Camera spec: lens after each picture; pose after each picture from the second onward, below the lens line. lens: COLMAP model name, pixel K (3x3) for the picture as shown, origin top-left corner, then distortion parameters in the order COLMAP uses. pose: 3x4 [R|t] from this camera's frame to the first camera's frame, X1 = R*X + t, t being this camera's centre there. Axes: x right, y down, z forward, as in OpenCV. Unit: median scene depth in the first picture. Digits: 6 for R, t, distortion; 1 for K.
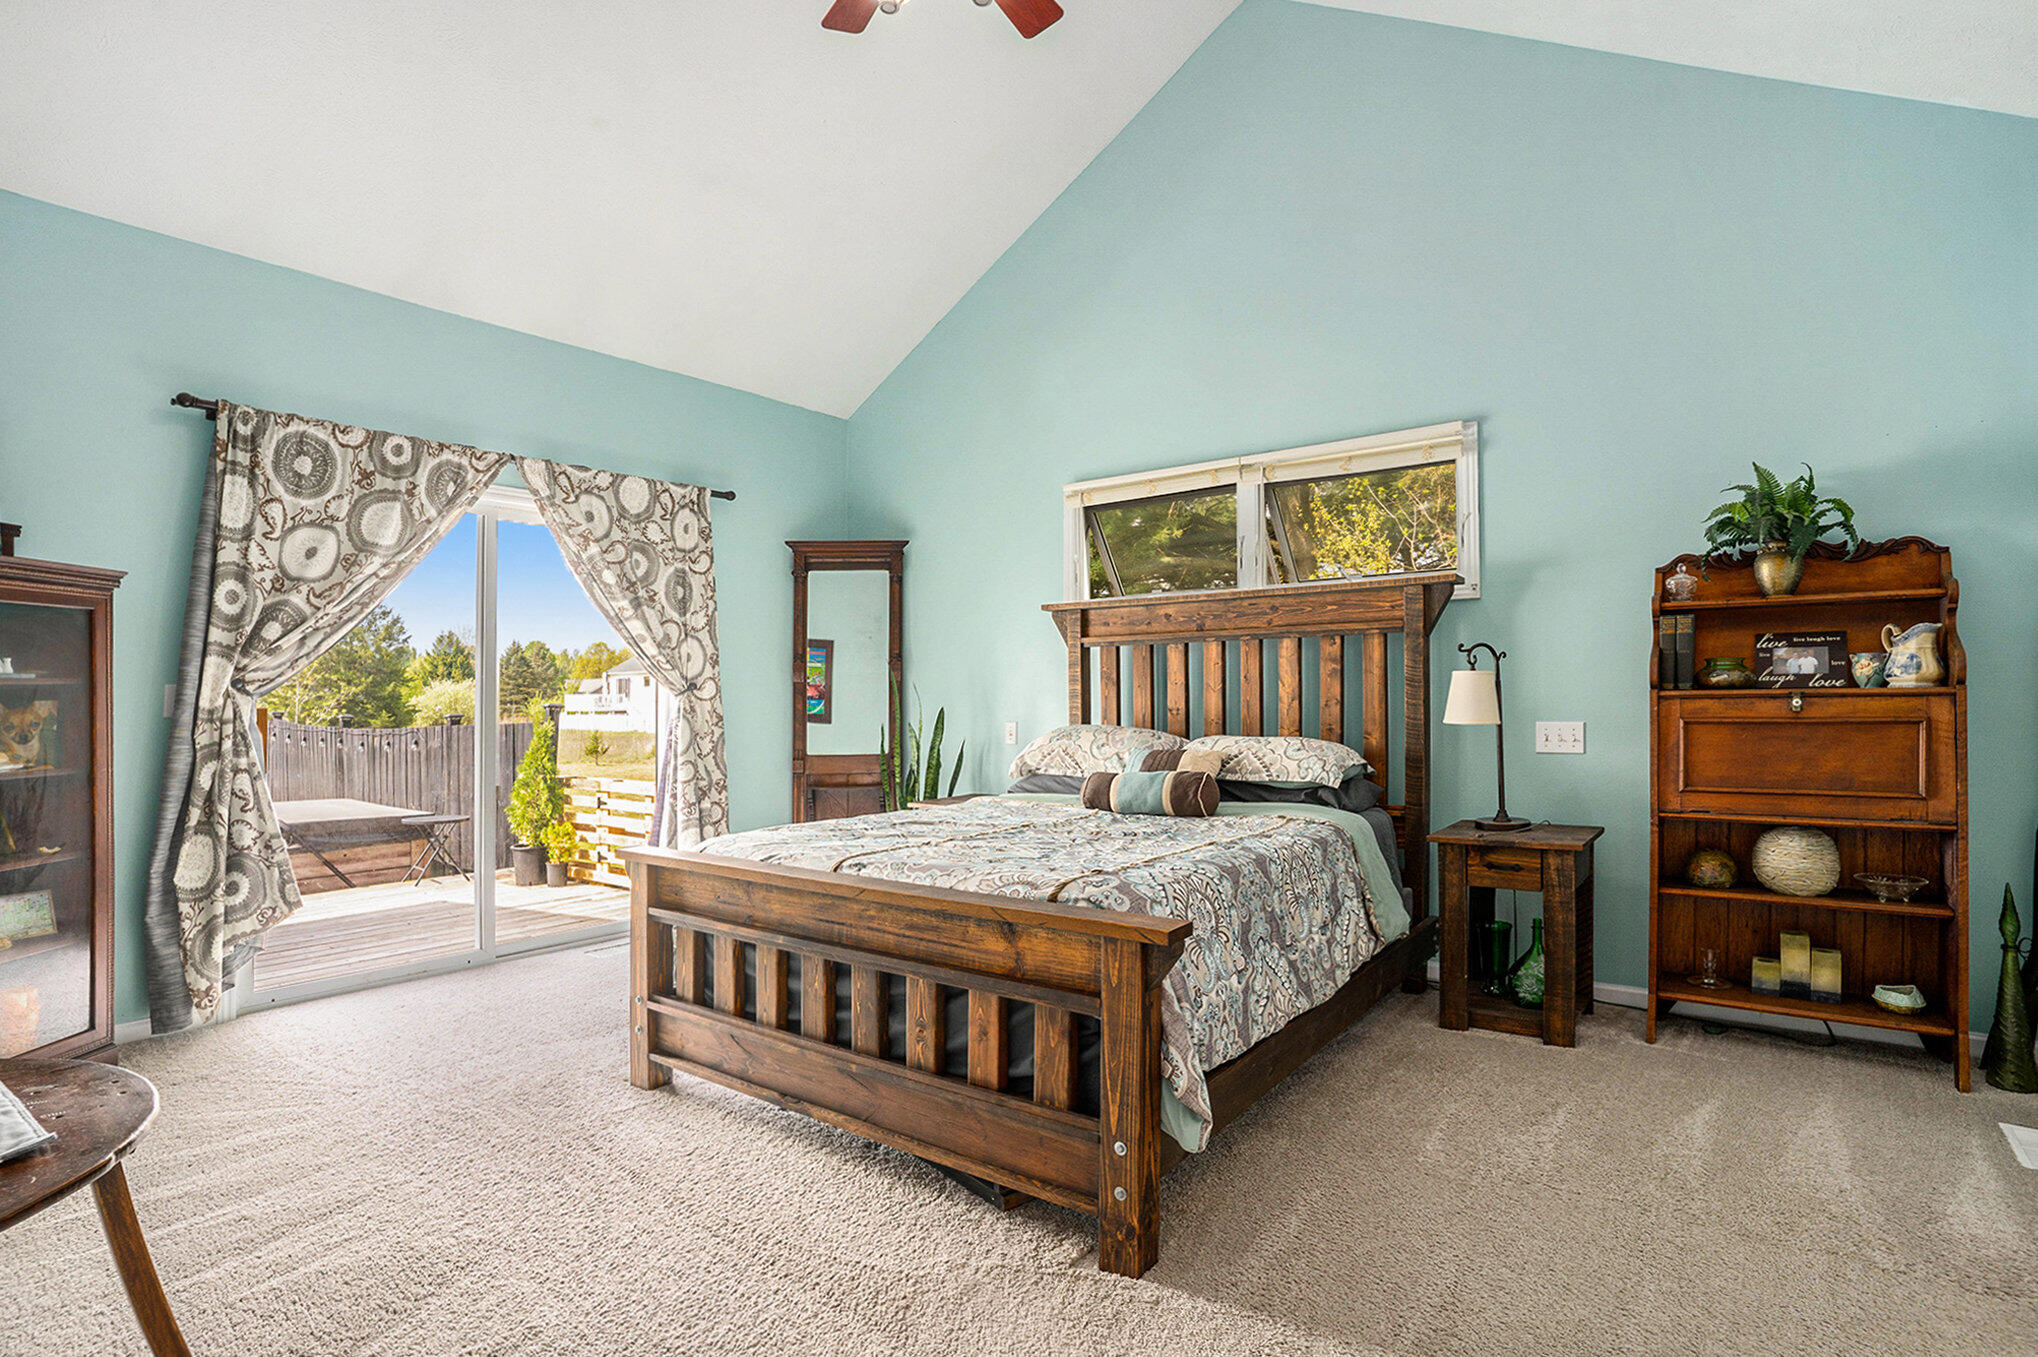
lens RADIAL K [[1037.8, 0, 1019.0], [0, 1037.8, 678.5], [0, 0, 1]] dist [-0.077207, 0.000094]
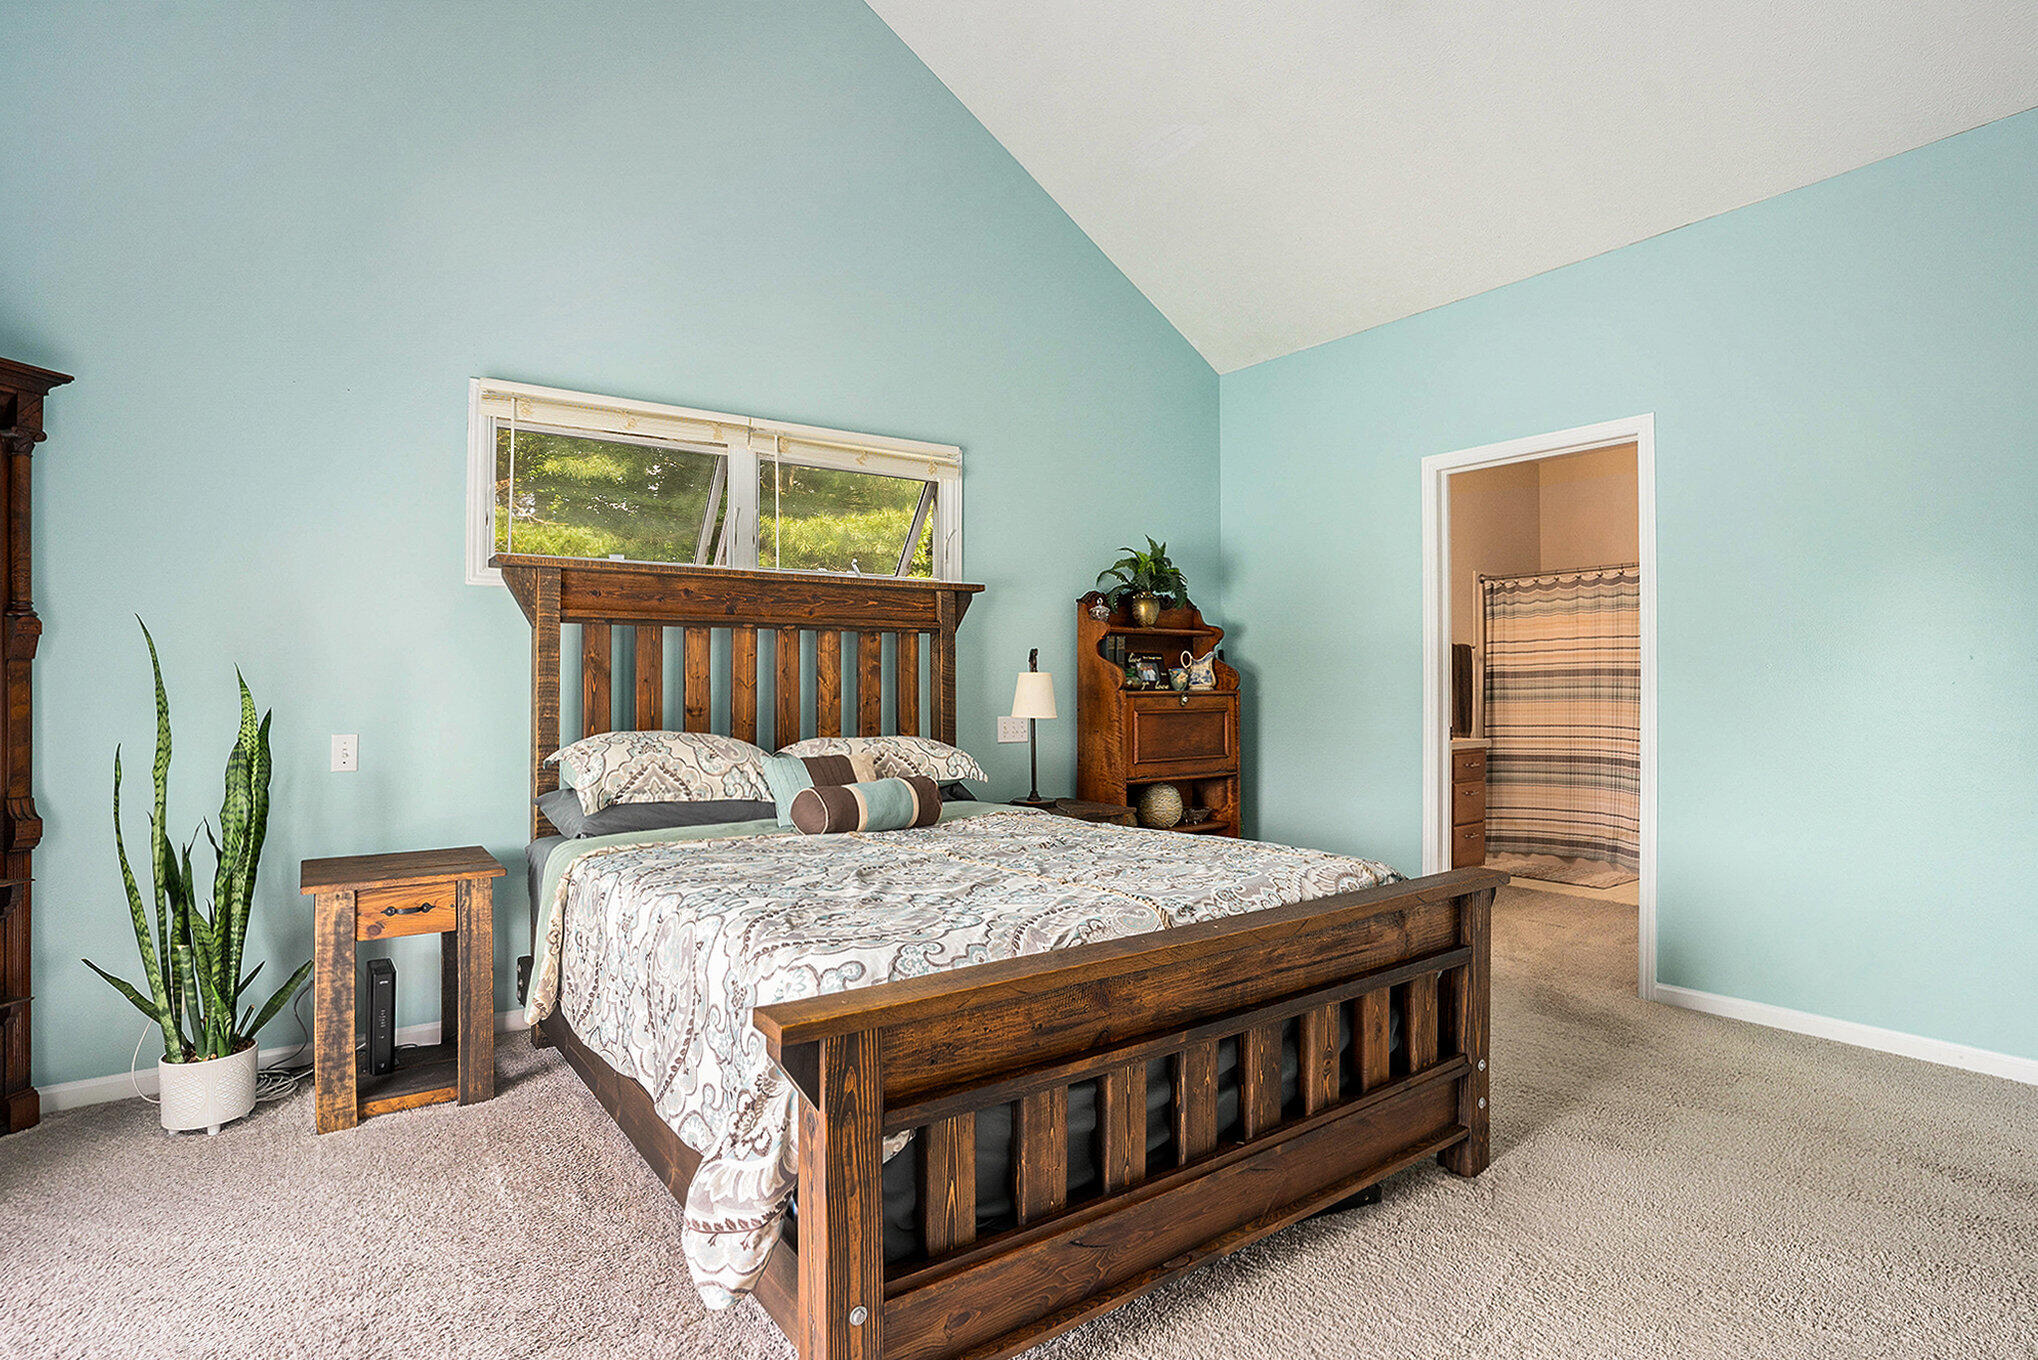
lens RADIAL K [[1037.8, 0, 1019.0], [0, 1037.8, 680.0], [0, 0, 1]] dist [-0.077207, 0.000094]
pose [[0.285221, 0.018969, 0.958274, -0.755106], [-0.017021, 0.999747, -0.014724, 0.020395], [-0.958311, -0.012111, 0.285472, 0.741622]]
